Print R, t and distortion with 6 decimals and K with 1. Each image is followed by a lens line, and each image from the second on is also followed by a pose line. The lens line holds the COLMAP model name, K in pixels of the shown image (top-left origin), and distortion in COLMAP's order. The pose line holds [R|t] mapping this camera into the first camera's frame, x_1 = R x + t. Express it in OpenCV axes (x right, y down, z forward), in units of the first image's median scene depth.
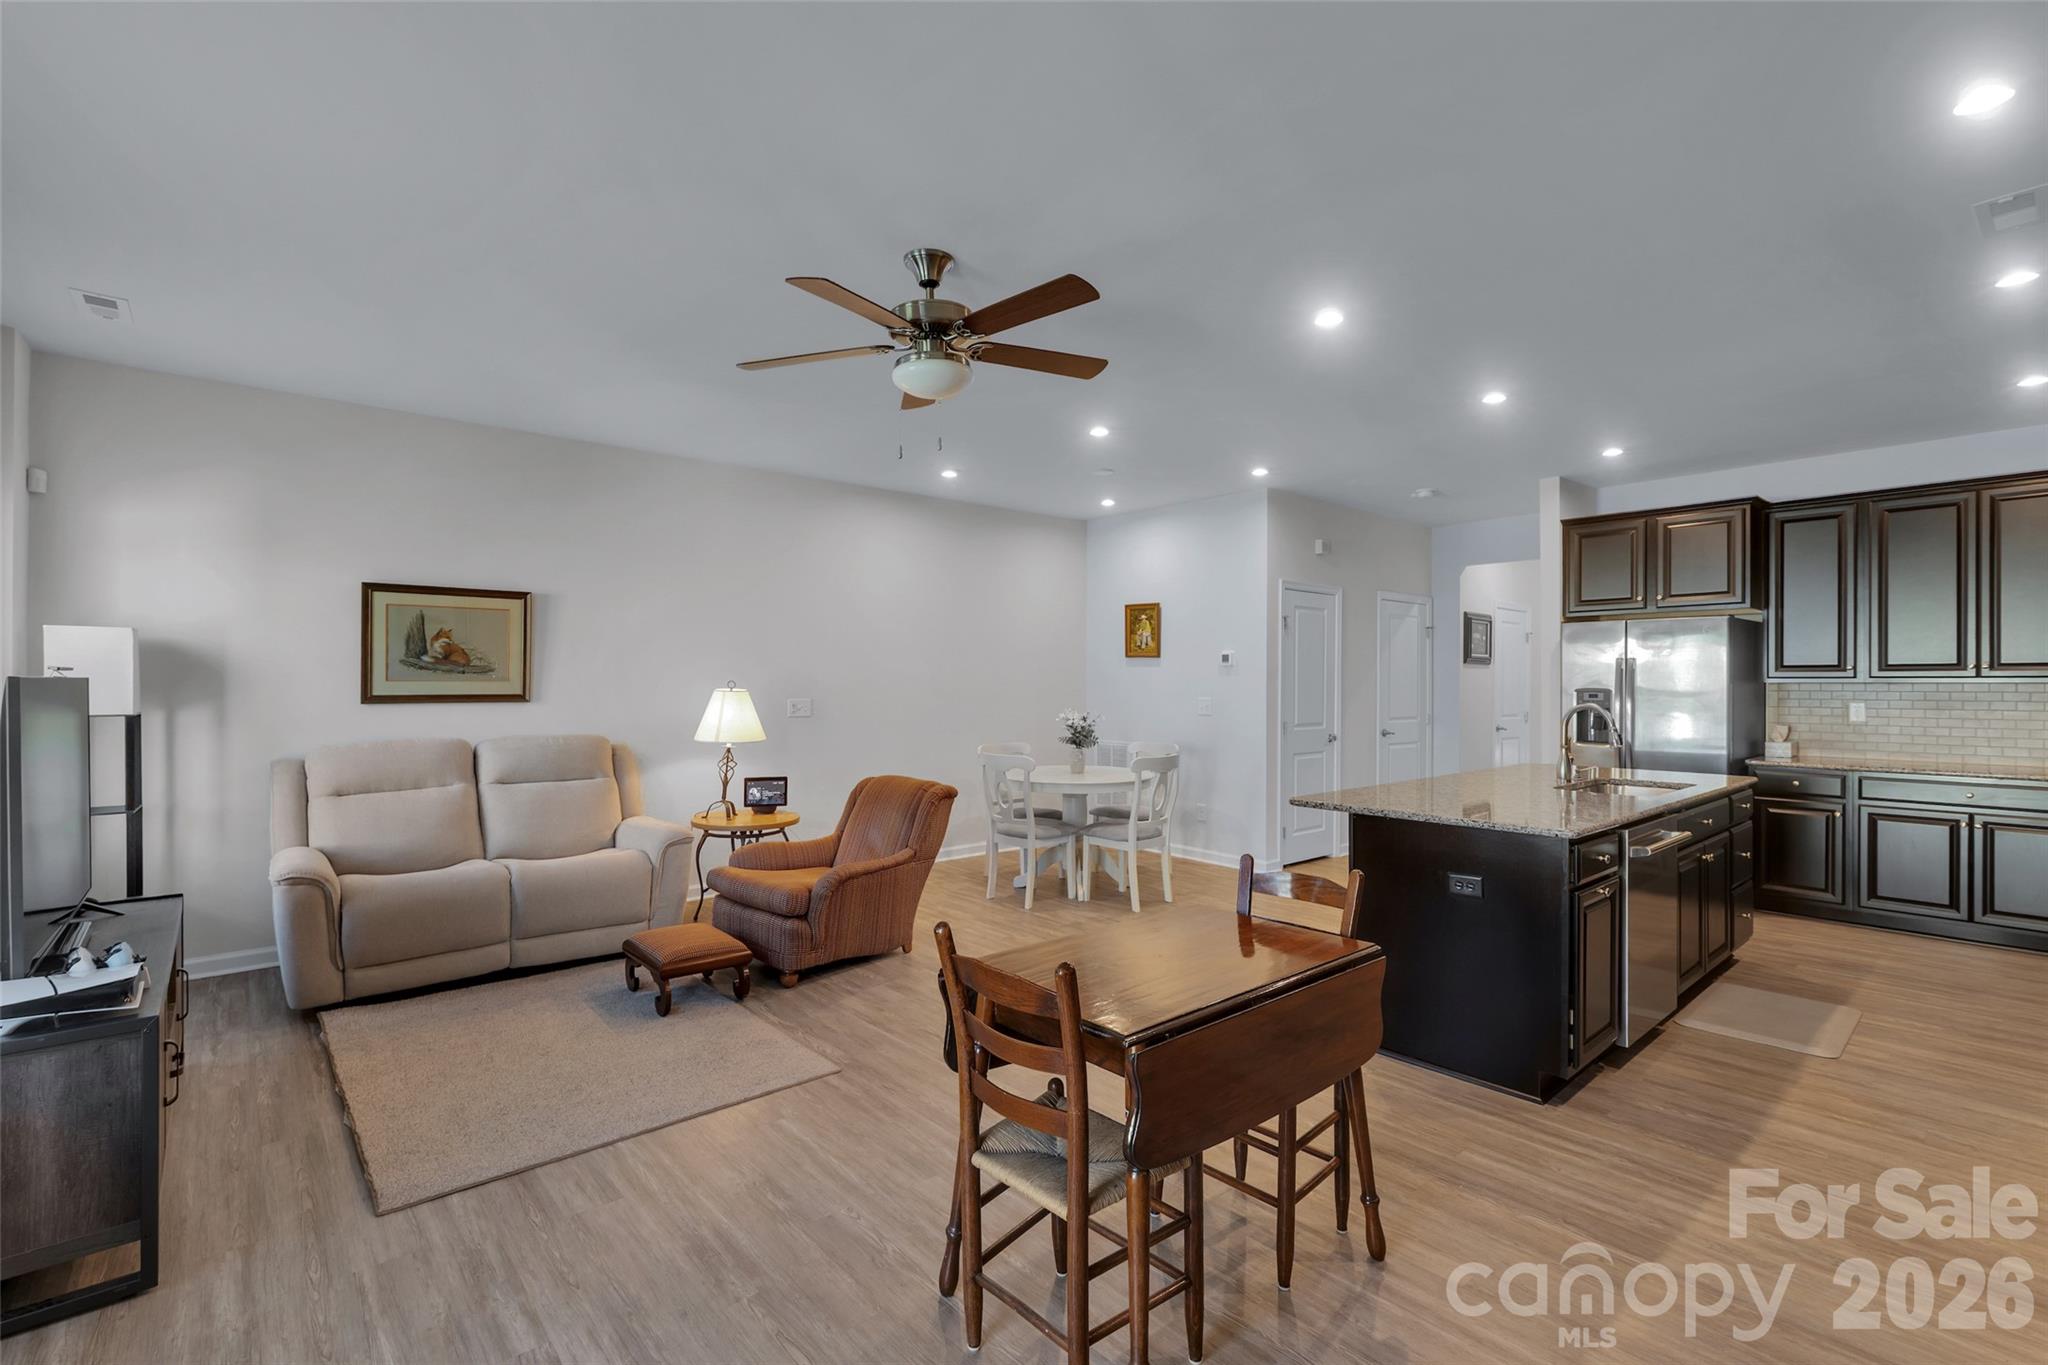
lens RADIAL K [[899.2, 0, 1031.4], [0, 899.2, 685.4], [0, 0, 1]] dist [0.005987, -0.001834]
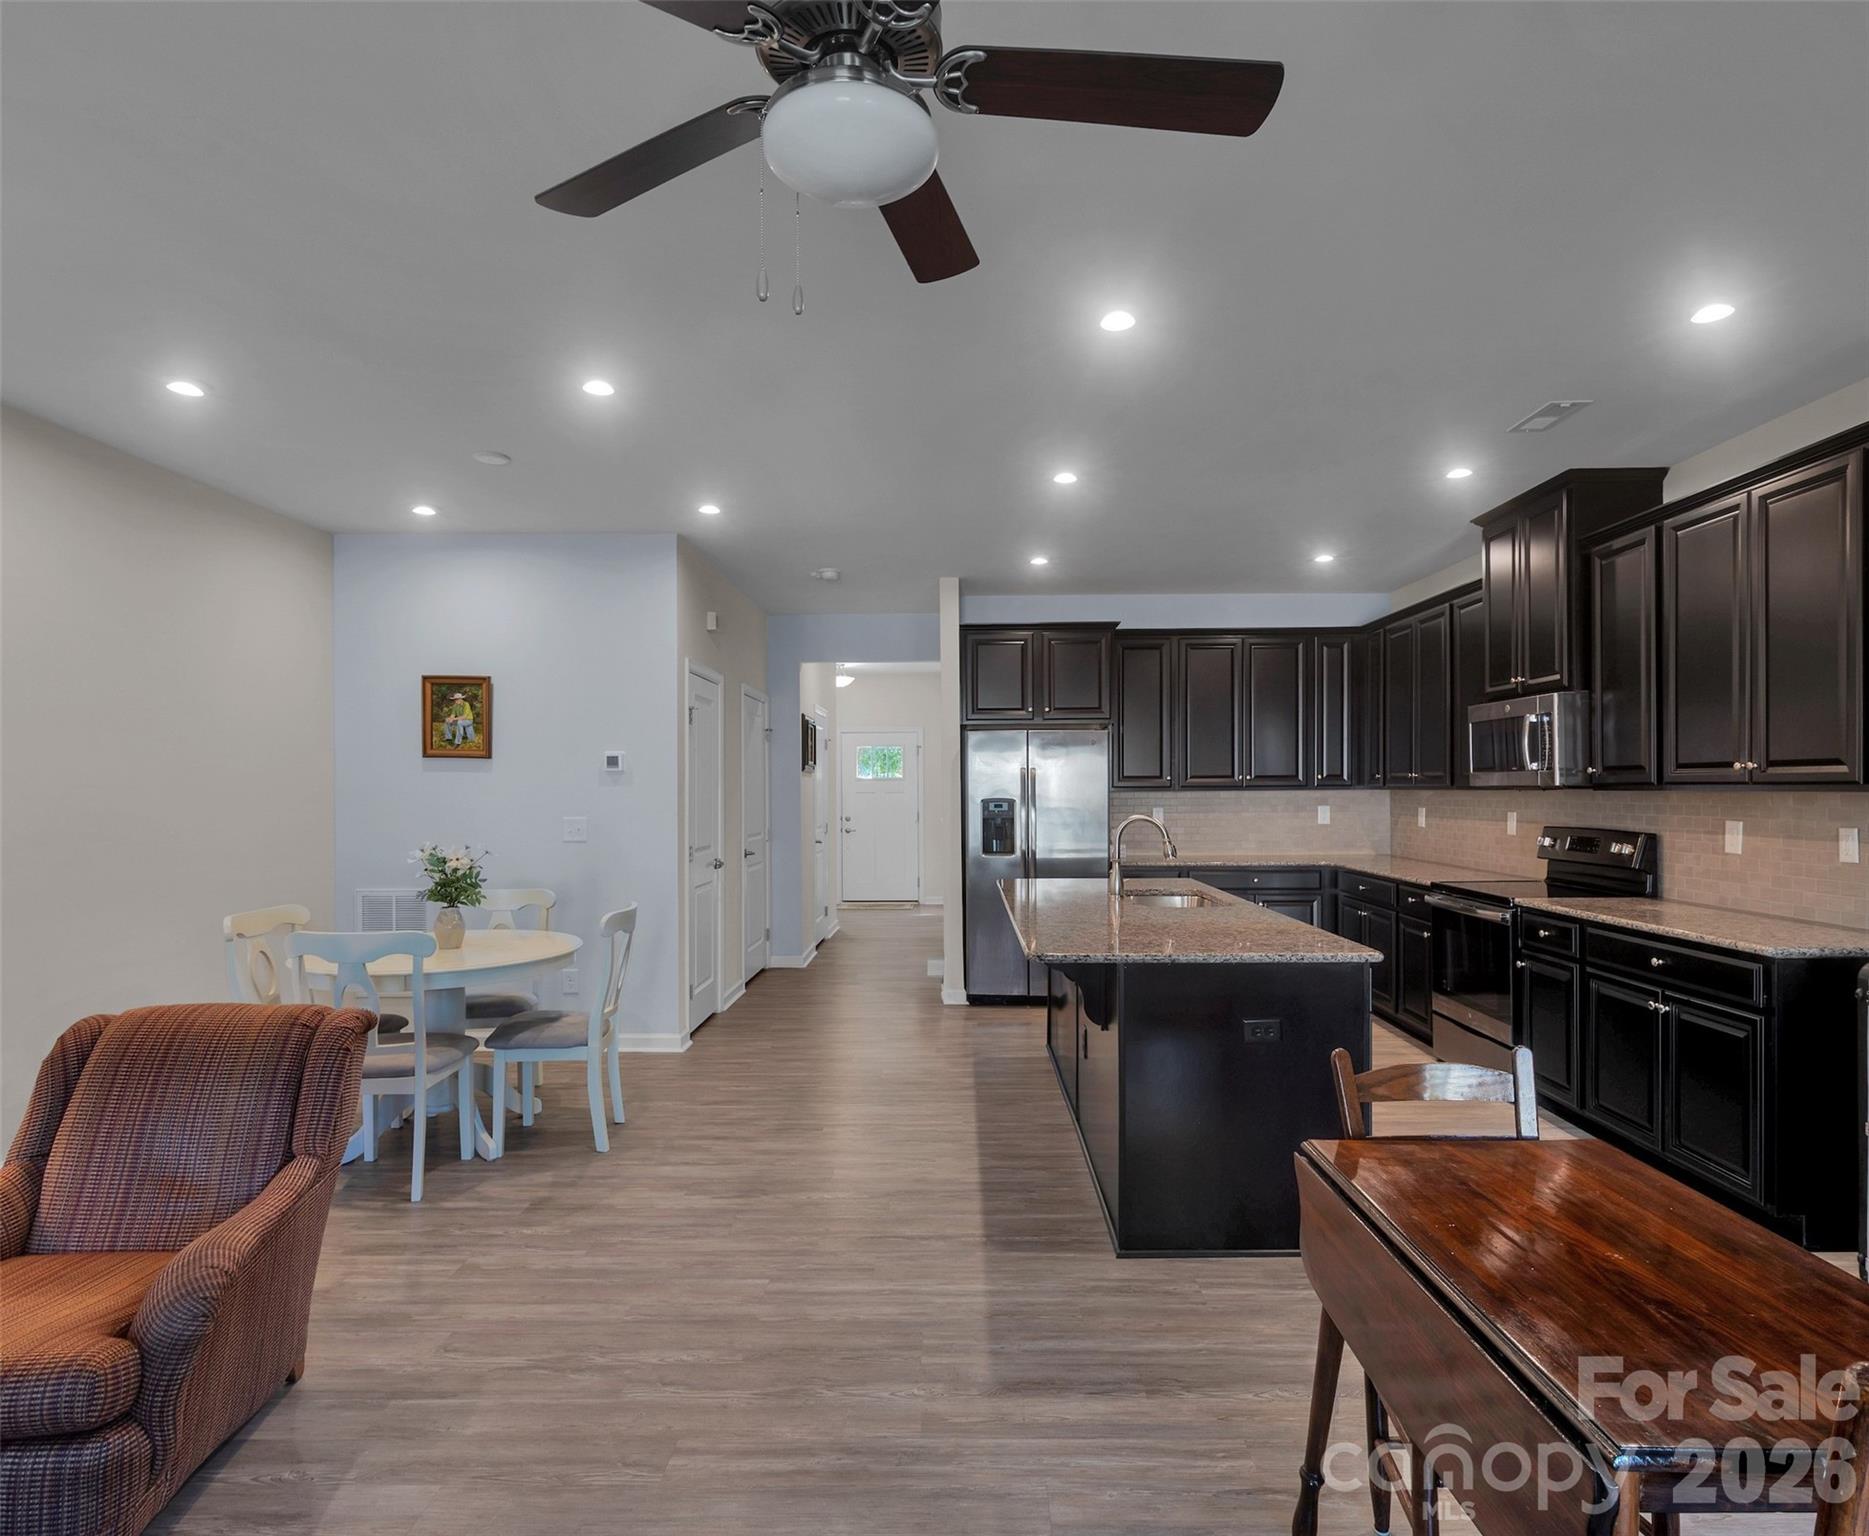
lens RADIAL K [[1010.3, 0, 948.0], [0, 1010.3, 793.4], [0, 0, 1]] dist [0.006288, -0.002273]
pose [[0.667645, -0.007034, 0.744447, -0.241530], [0.007999, 0.999965, 0.002274, -0.004937], [-0.744437, 0.004437, 0.667678, 0.313749]]
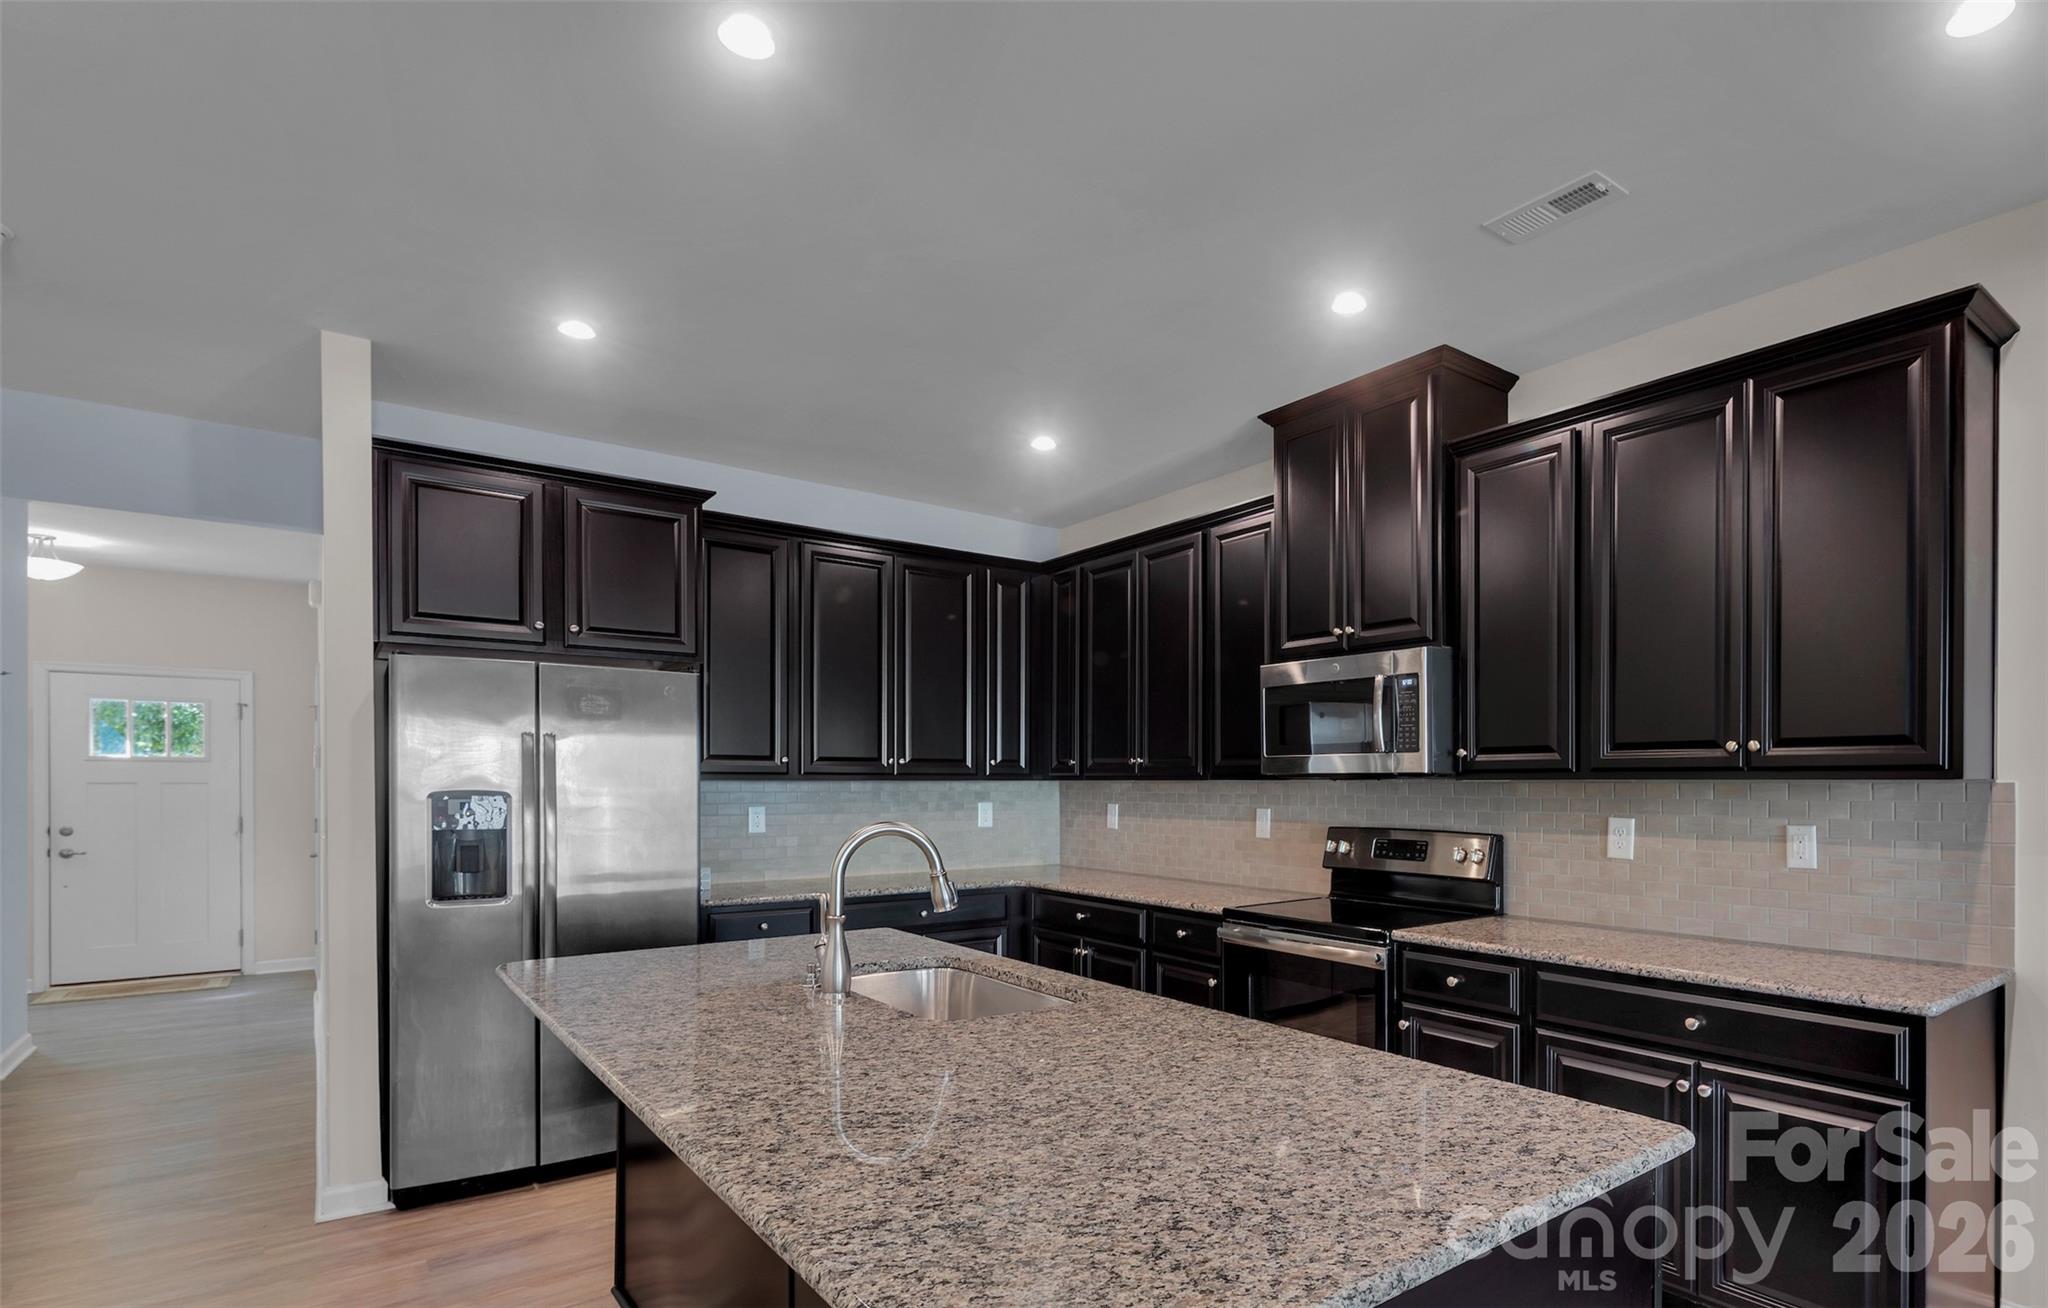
lens RADIAL K [[1048.8, 0, 1171.5], [0, 1048.8, 787.7], [0, 0, 1]] dist [0.002465, -0.000080]
pose [[0.028505, -0.004130, 0.999585, 0.052033], [0.002410, 0.999989, 0.004063, 0.000242], [-0.999591, 0.002293, 0.028515, 0.610797]]
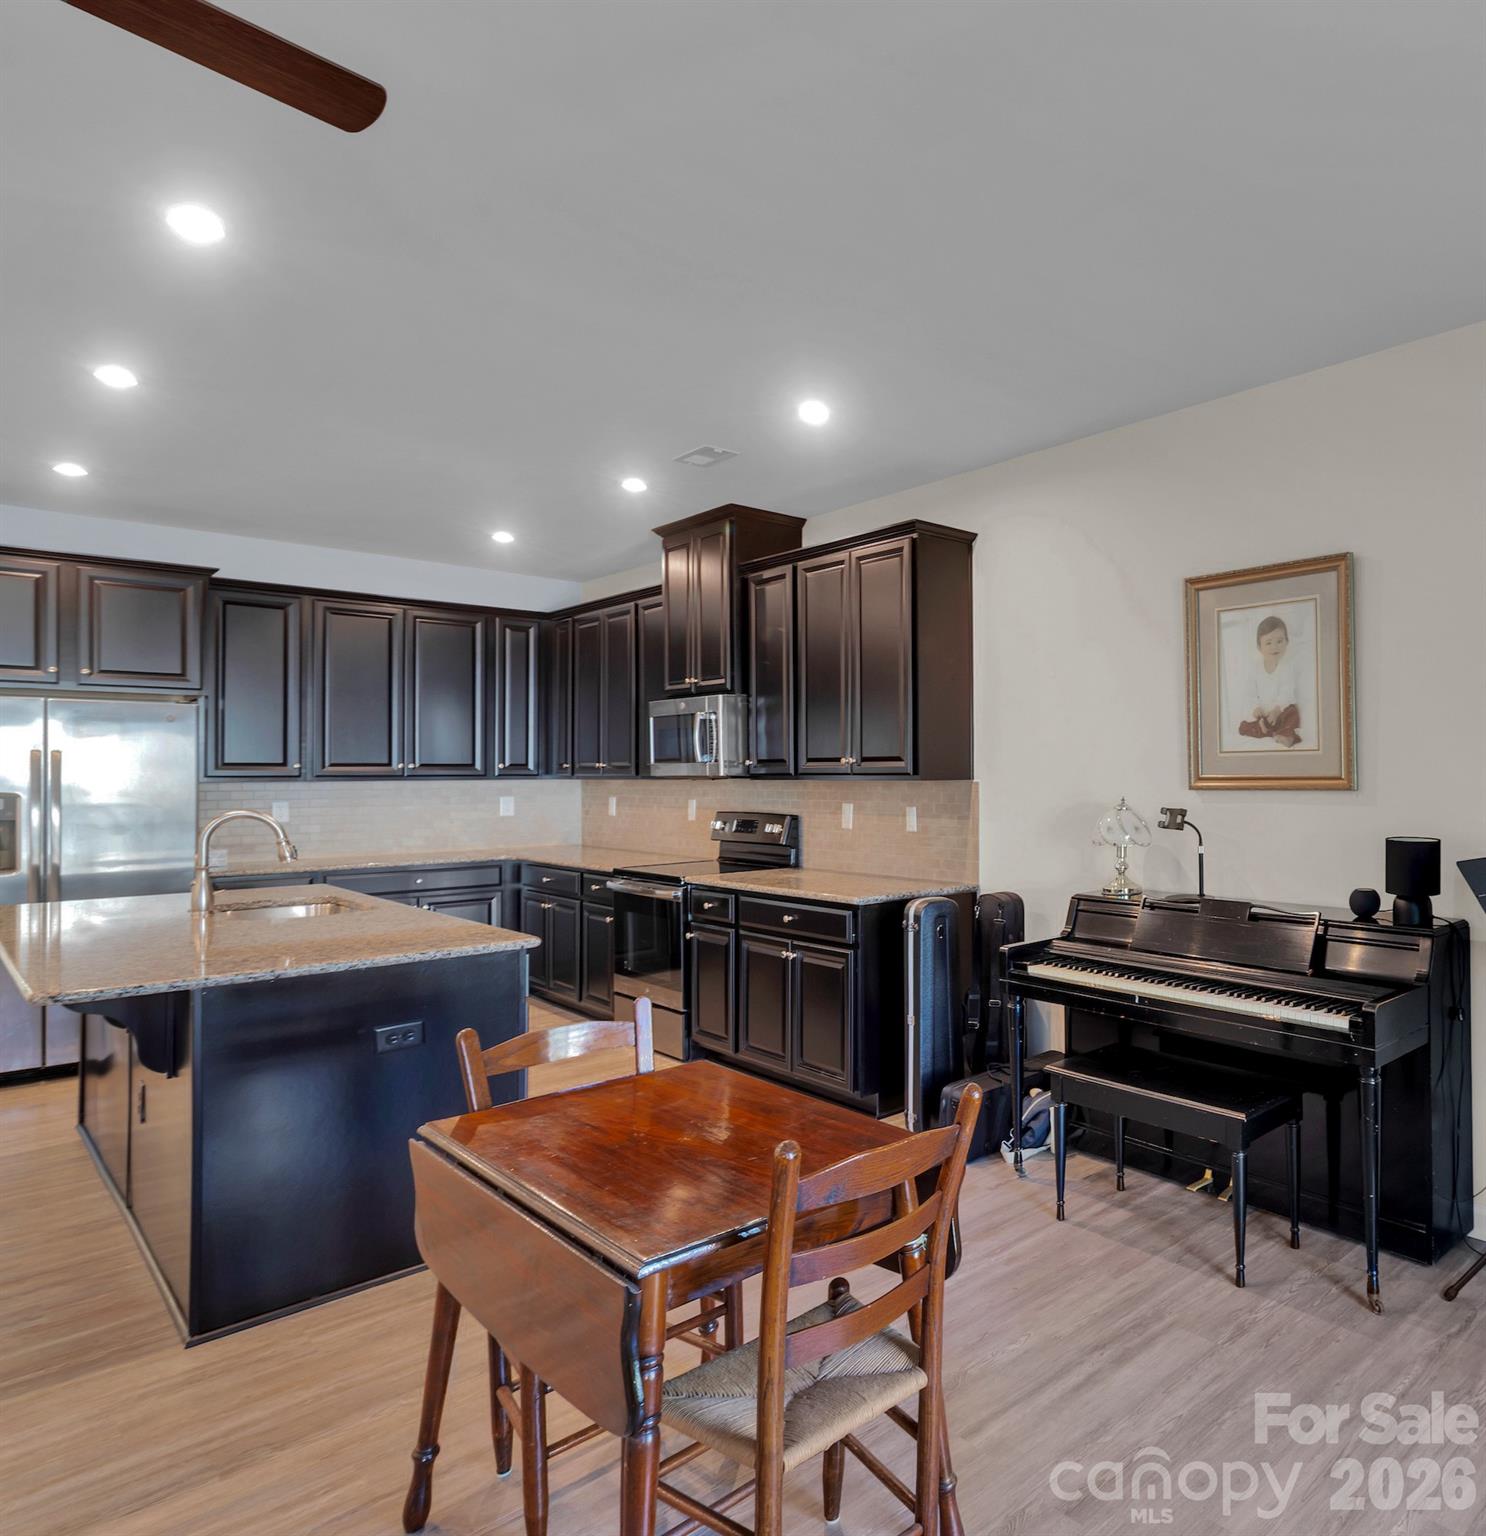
lens RADIAL K [[904.4, 0, 993.4], [0, 904.4, 767.7], [0, 0, 1]] dist [0.013389, -0.006177]
pose [[-0.159072, 0.008307, 0.987232, -0.174757], [0.007847, 0.999944, -0.007150, -0.004834], [-0.987236, 0.006609, -0.159128, 0.376013]]
